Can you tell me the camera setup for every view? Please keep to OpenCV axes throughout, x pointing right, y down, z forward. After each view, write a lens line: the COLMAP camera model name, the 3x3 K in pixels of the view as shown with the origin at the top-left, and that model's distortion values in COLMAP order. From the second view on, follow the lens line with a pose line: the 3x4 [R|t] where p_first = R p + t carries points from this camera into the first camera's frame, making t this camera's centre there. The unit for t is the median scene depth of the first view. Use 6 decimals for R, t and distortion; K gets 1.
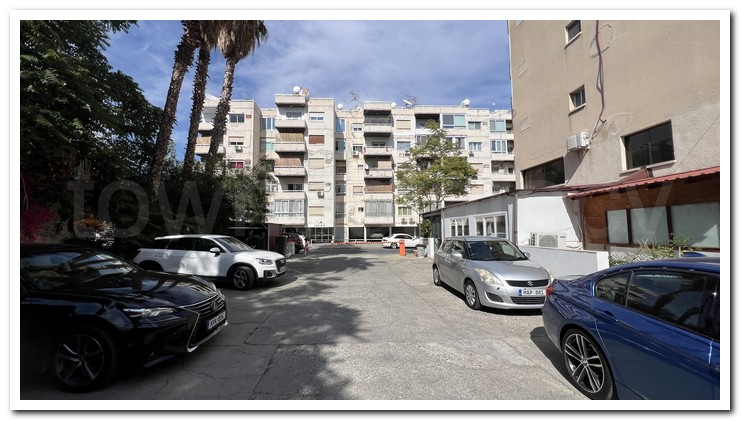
lens RADIAL K [[280.7, 0, 363.4], [0, 280.7, 212.1], [0, 0, 1]] dist [-0.004432, 0.001406]
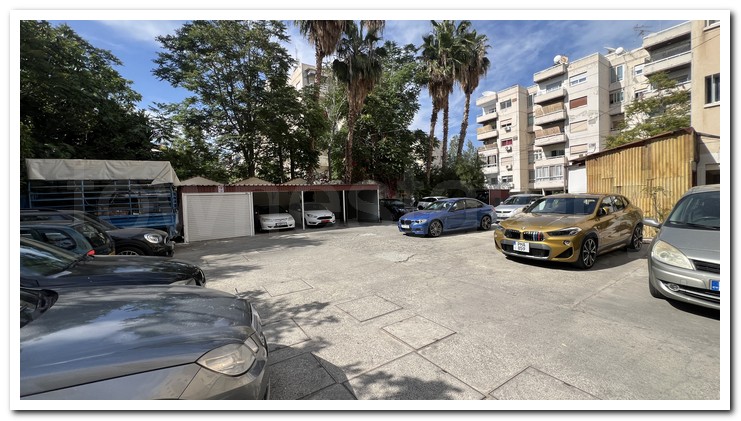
lens RADIAL K [[280.7, 0, 369.2], [0, 280.7, 209.6], [0, 0, 1]] dist [-0.004432, 0.001406]
pose [[0.508871, 0.012384, -0.860754, 0.324172], [0.089768, 0.993682, 0.067367, -0.009135], [0.856150, -0.111549, 0.504544, -0.205173]]
